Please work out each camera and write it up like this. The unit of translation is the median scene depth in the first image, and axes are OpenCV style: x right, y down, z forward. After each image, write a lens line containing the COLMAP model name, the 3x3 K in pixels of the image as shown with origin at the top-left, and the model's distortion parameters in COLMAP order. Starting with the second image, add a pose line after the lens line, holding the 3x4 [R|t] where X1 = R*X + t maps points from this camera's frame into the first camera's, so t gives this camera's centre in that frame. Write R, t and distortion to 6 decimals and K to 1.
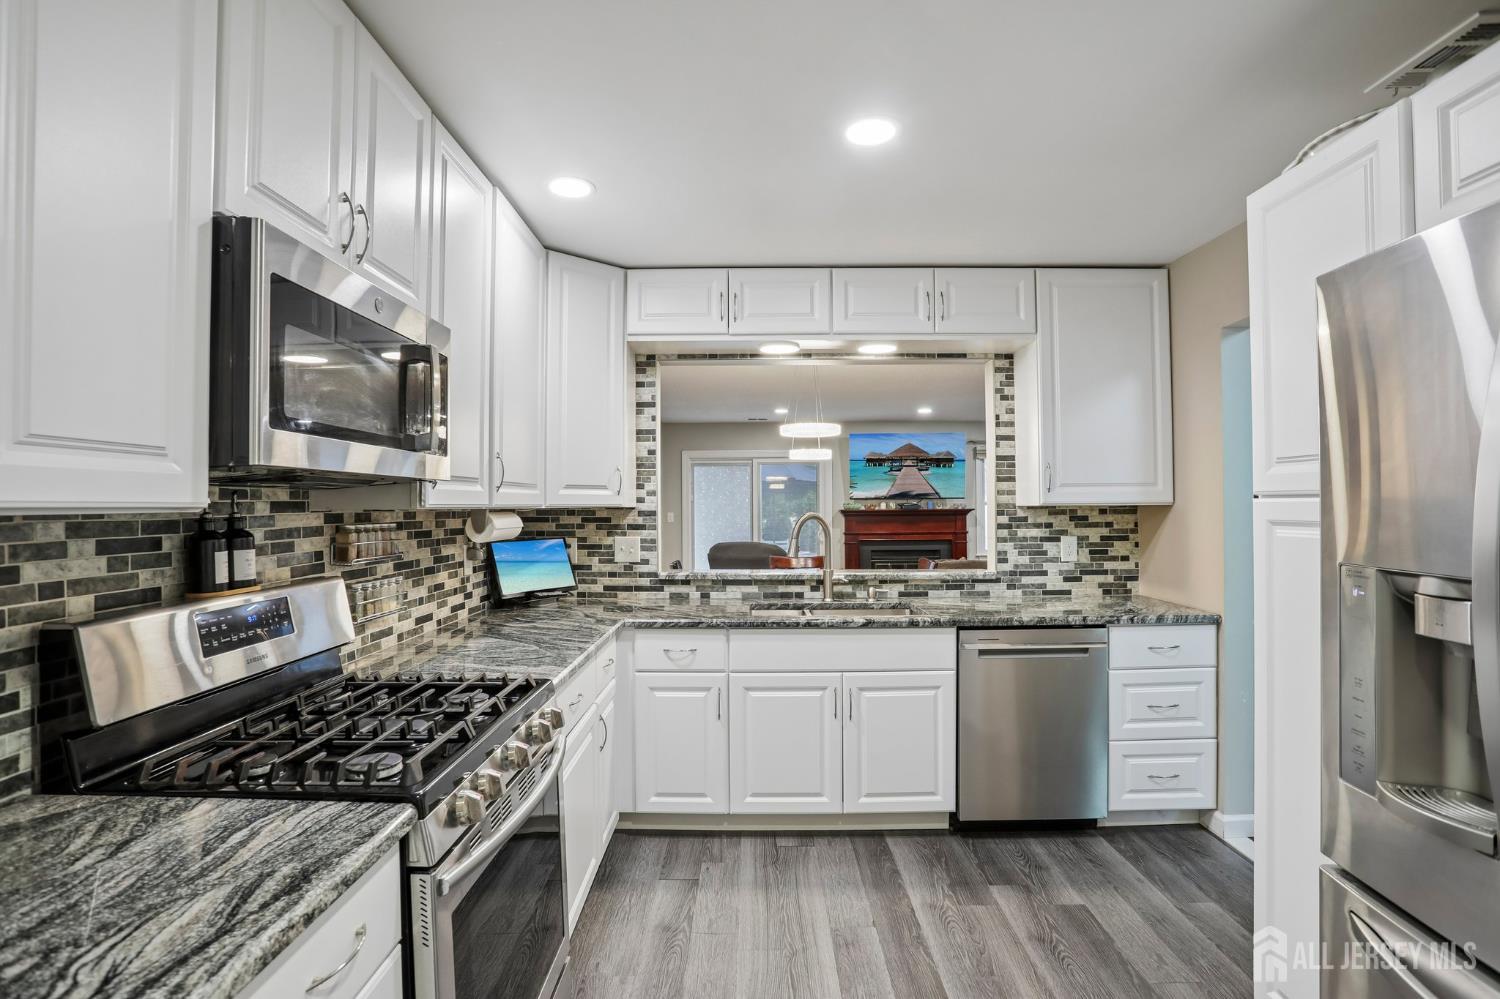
lens RADIAL K [[733.2, 0, 740.9], [0, 733.2, 500.1], [0, 0, 1]] dist [-0.081024, 0.036740]
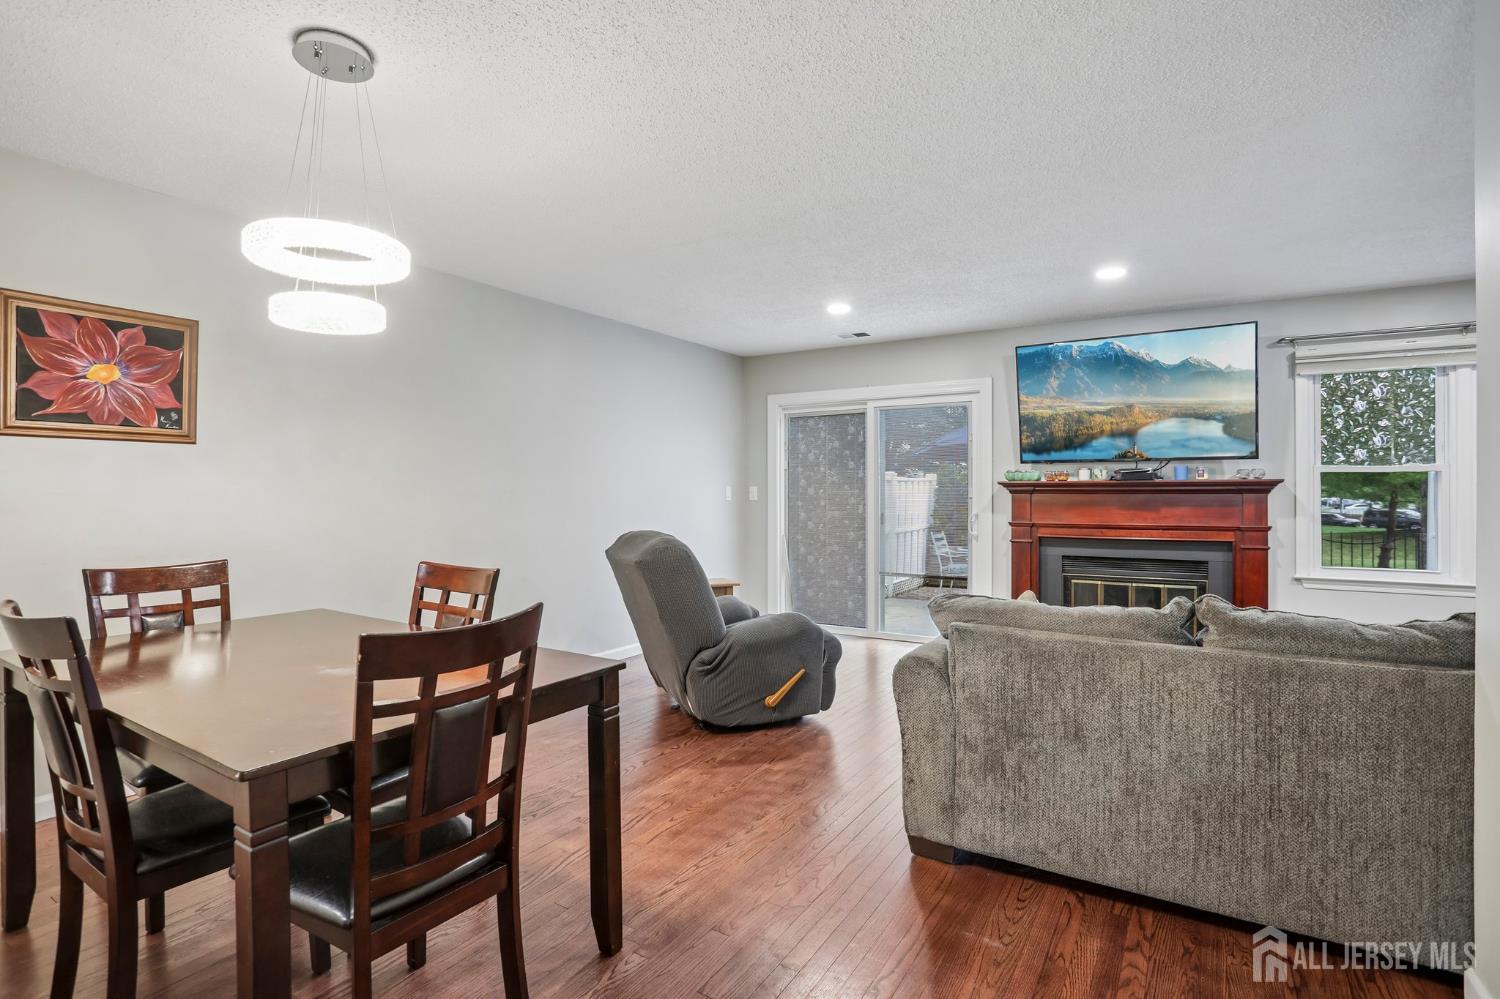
lens RADIAL K [[733.8, 0, 748.1], [0, 733.8, 492.0], [0, 0, 1]] dist [-0.068122, 0.027211]
pose [[0.853850, 0.006264, -0.520481, 0.842196], [-0.001338, 0.999951, 0.009839, 0.050856], [0.520517, -0.007704, 0.853816, 1.323009]]
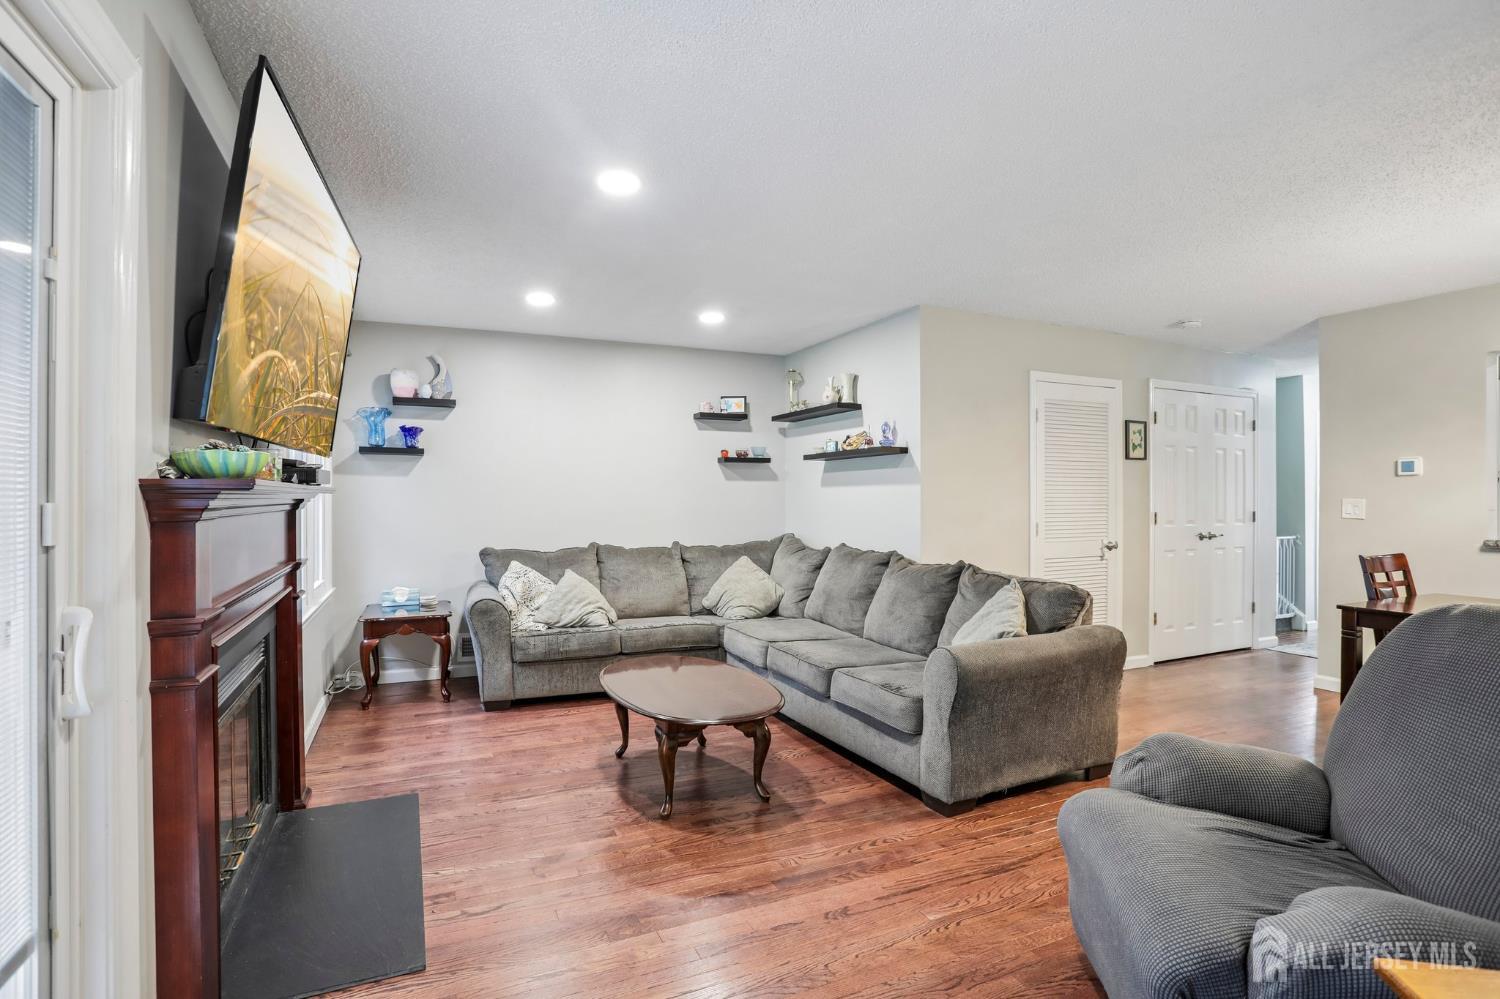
lens RADIAL K [[730.6, 0, 743.1], [0, 730.6, 494.6], [0, 0, 1]] dist [-0.083348, 0.036249]
pose [[-0.420115, 0.009353, 0.907423, -0.172226], [-0.004691, 0.999911, -0.012477, 0.057504], [-0.907459, -0.009498, -0.420033, 3.078484]]
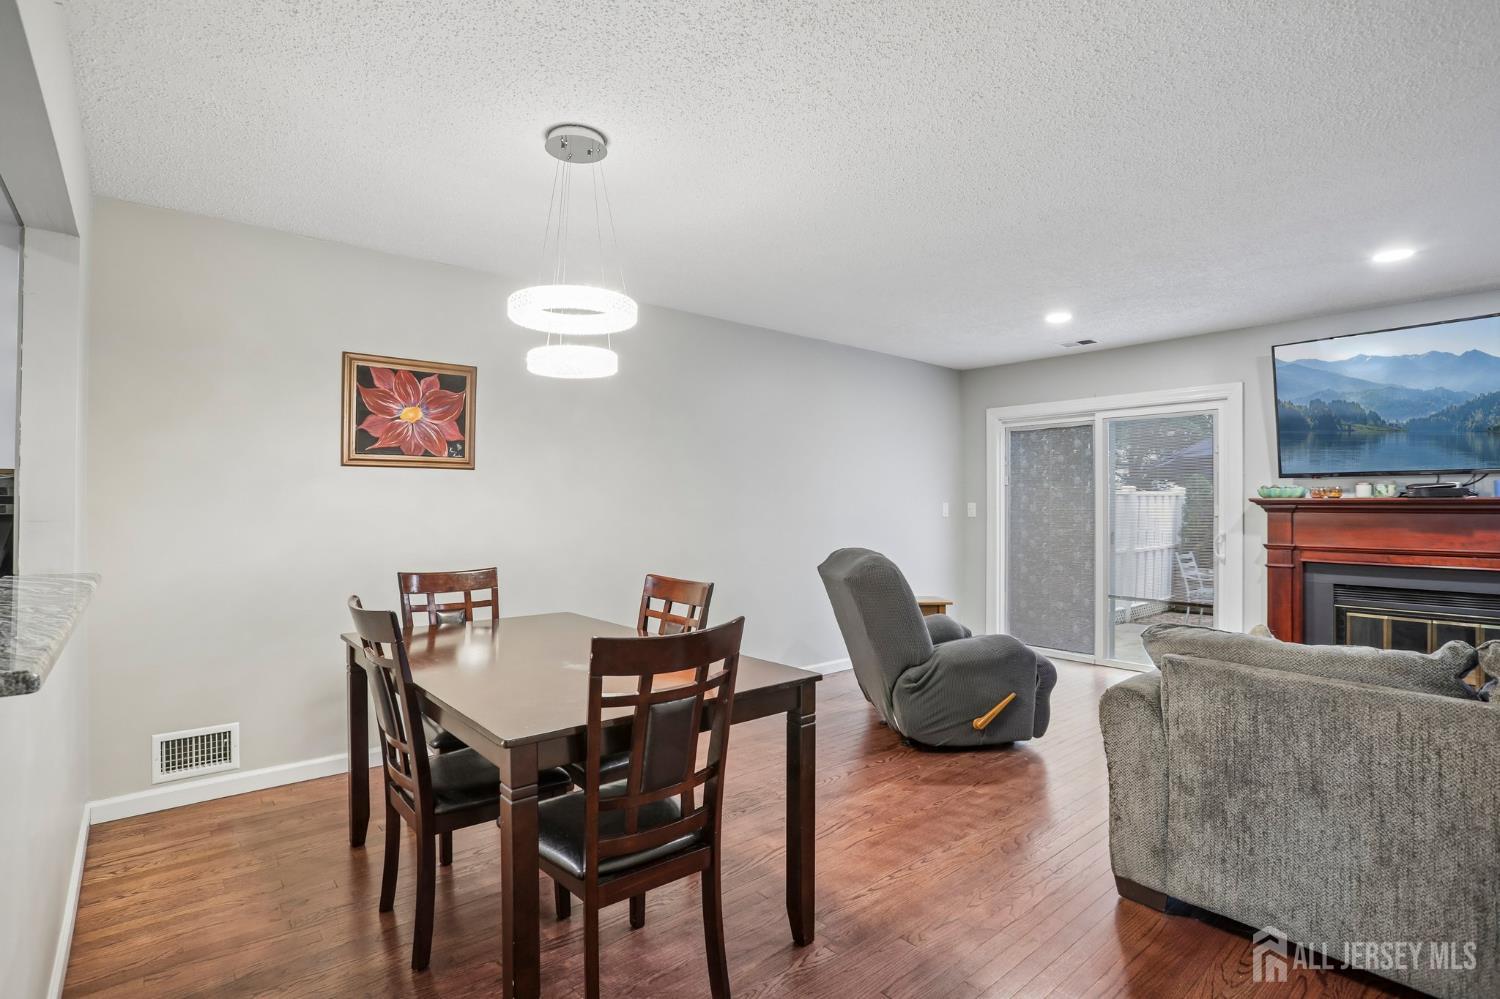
lens RADIAL K [[733.2, 0, 740.9], [0, 733.2, 500.1], [0, 0, 1]] dist [-0.081024, 0.036740]
pose [[0.655726, 0.001732, -0.754997, 0.878906], [-0.000450, 0.999998, 0.001904, 0.042735], [0.754999, -0.000909, 0.655725, 1.308582]]
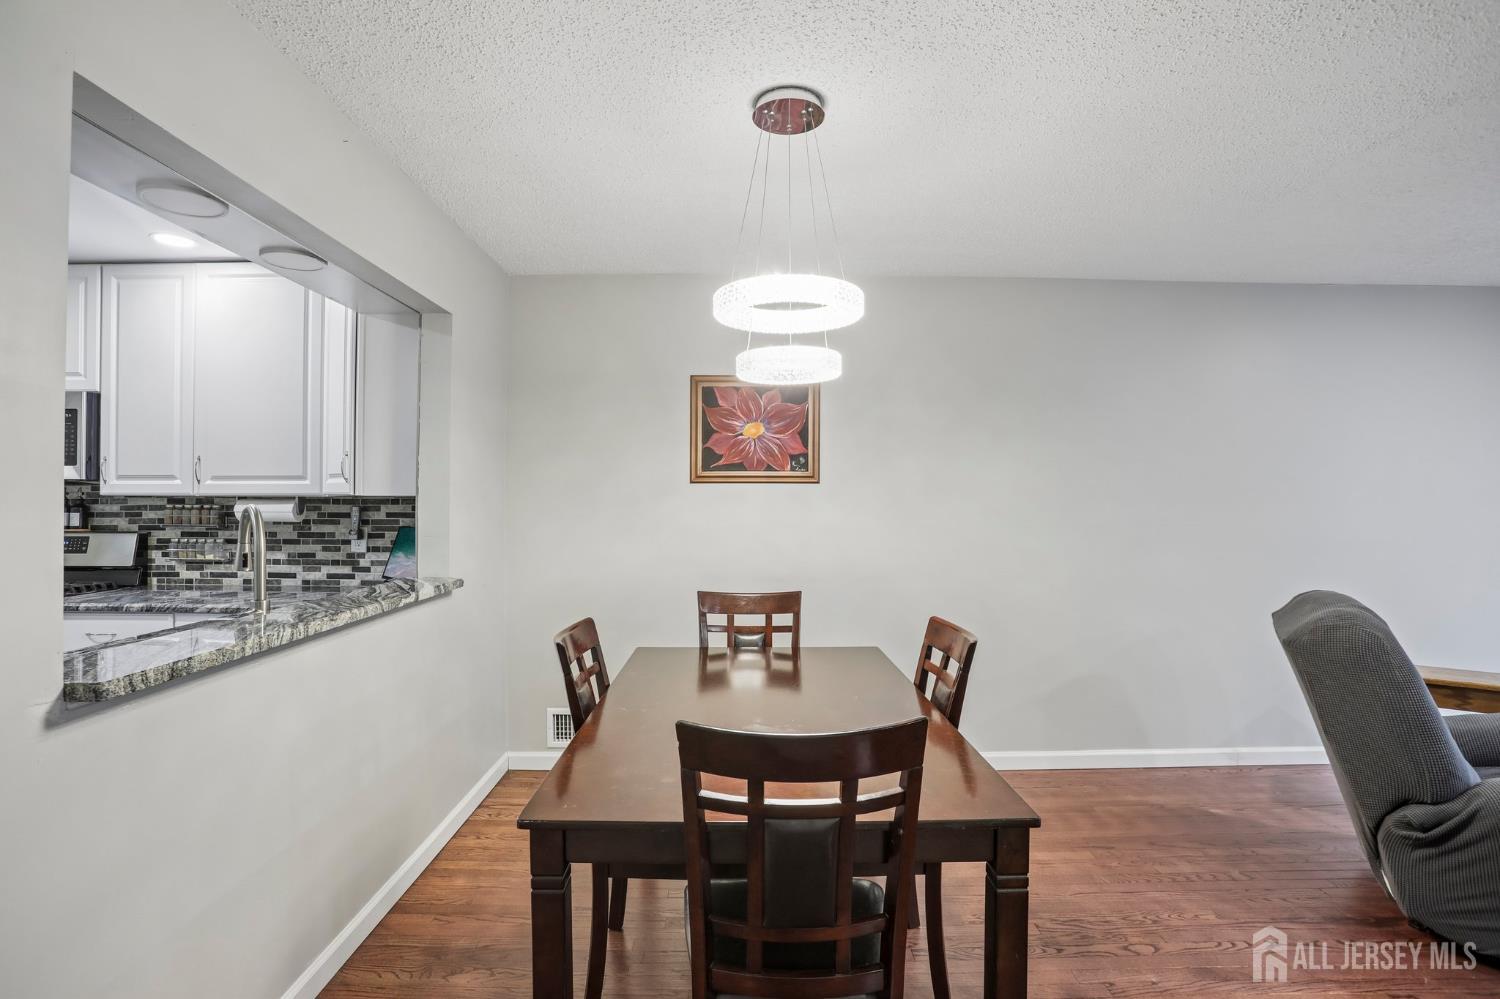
lens RADIAL K [[733.2, 0, 740.9], [0, 733.2, 500.1], [0, 0, 1]] dist [-0.081024, 0.036740]
pose [[0.018121, 0.006398, -0.999815, 0.839438], [0.004442, 0.999969, 0.006480, 0.012289], [0.999826, -0.004558, 0.018092, 1.633263]]
